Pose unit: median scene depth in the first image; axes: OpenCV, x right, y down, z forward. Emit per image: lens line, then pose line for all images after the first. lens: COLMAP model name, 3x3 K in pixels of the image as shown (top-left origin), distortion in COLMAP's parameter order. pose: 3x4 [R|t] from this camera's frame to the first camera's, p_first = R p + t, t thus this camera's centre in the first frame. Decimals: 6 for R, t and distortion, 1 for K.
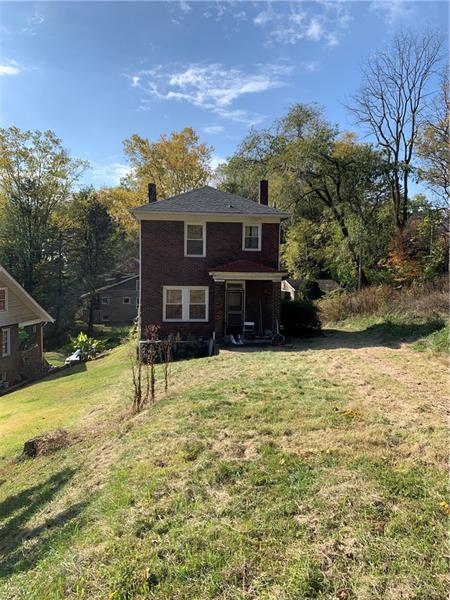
lens RADIAL K [[455.9, 0, 224.6], [0, 455.9, 302.3], [0, 0, 1]] dist [0.000345, -0.002947]
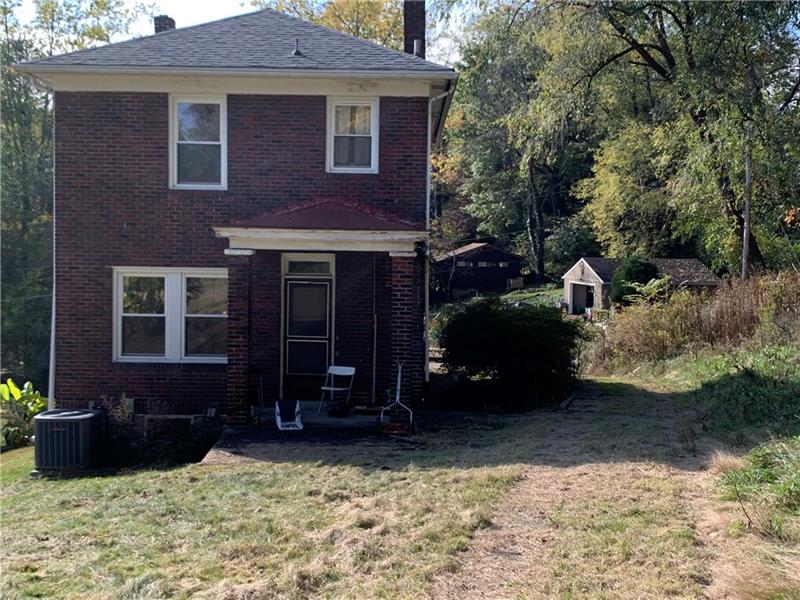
lens RADIAL K [[939.2, 0, 400.4], [0, 939.2, 297.0], [0, 0, 1]] dist [0.016420, 0.000000]
pose [[0.994205, 0.010673, -0.106974, 0.180612], [-0.011661, 0.999895, -0.008618, -0.006741], [0.106871, 0.009816, 0.994224, 0.252237]]
